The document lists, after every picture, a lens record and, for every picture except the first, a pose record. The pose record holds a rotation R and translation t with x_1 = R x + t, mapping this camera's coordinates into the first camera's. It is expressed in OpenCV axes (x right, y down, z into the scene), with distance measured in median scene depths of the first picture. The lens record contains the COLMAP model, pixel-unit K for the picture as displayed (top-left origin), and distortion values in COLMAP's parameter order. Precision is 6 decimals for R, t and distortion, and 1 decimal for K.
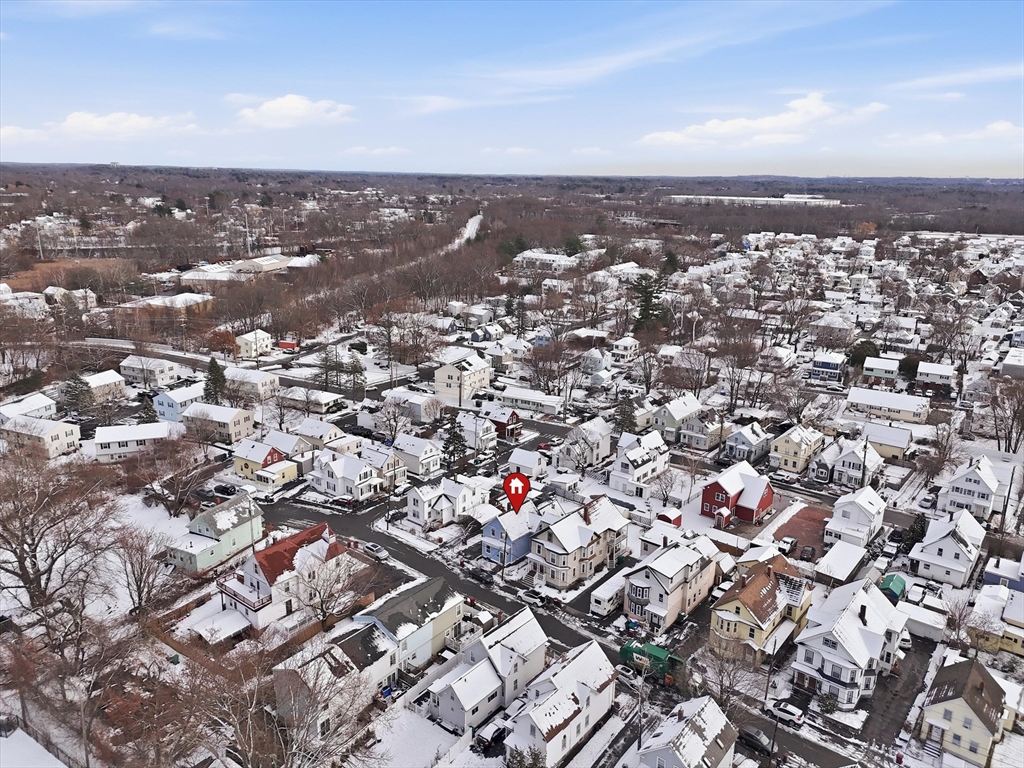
lens RADIAL K [[743.5, 0, 508.4], [0, 743.5, 380.1], [0, 0, 1]] dist [0.058554, -0.006377]
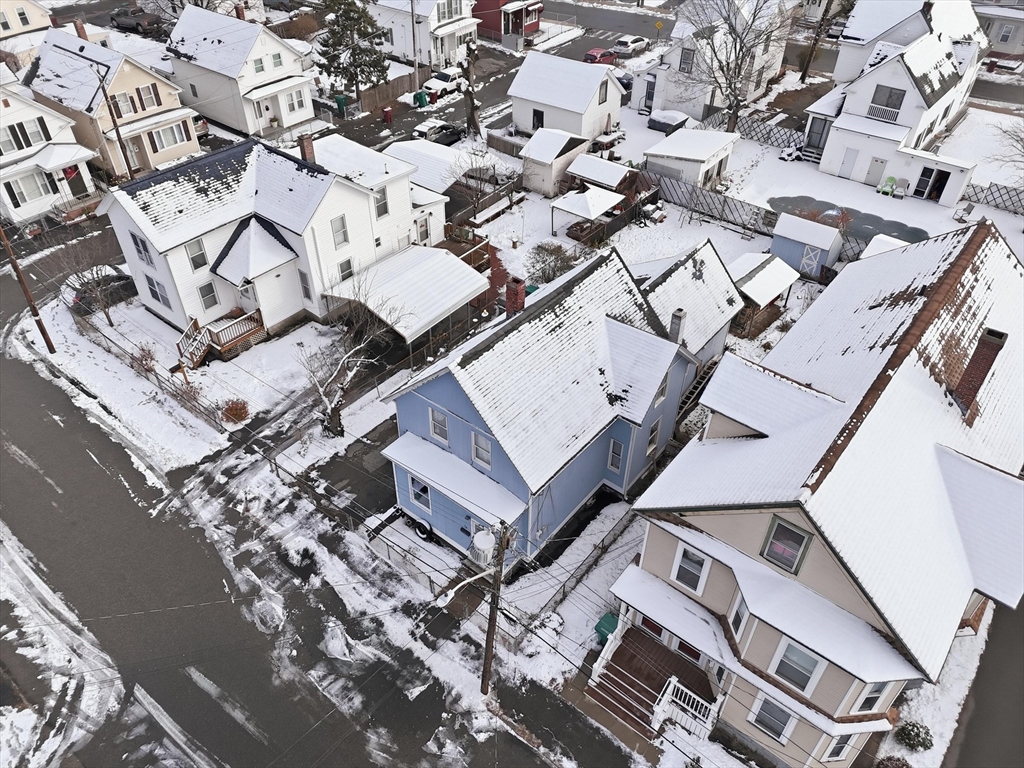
lens RADIAL K [[743.5, 0, 508.4], [0, 743.5, 380.1], [0, 0, 1]] dist [0.058554, -0.006377]
pose [[0.999966, -0.008100, -0.001806, -0.000668], [0.008102, 0.905680, 0.423884, 0.086585], [-0.001797, -0.423884, 0.905715, 0.667939]]
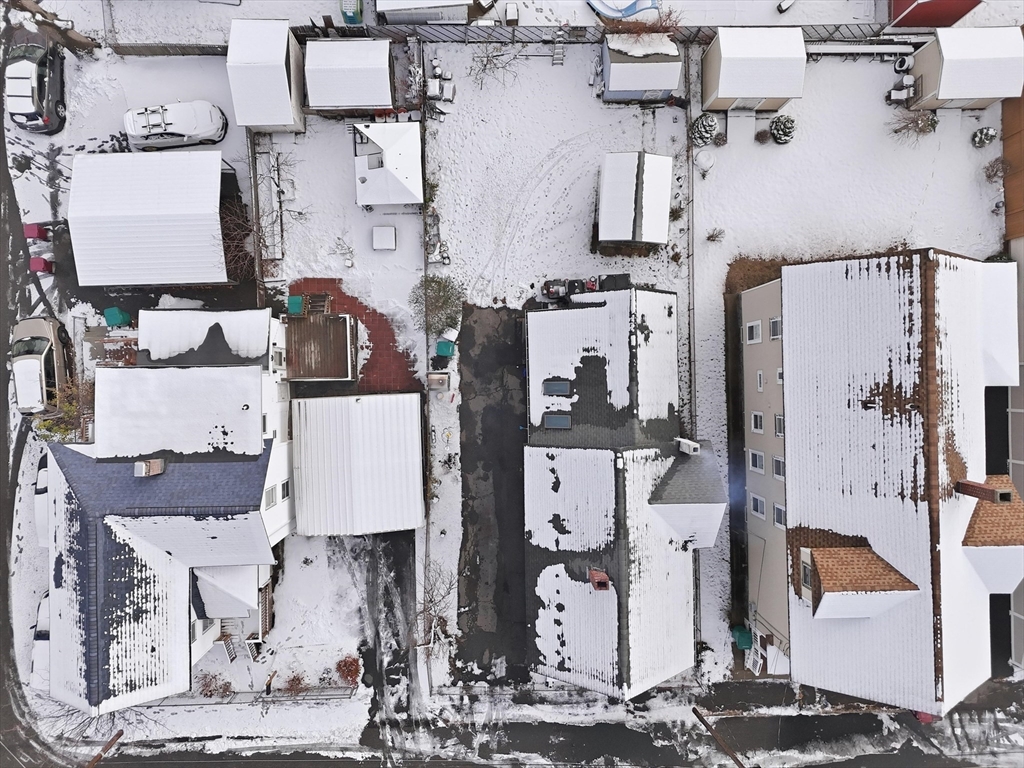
lens RADIAL K [[743.5, 0, 508.4], [0, 743.5, 380.1], [0, 0, 1]] dist [0.058554, -0.006377]
pose [[0.758660, -0.651418, 0.009506, 0.014538], [0.164437, 0.205587, 0.964725, -0.049361], [-0.630393, -0.730335, 0.263088, 0.829822]]
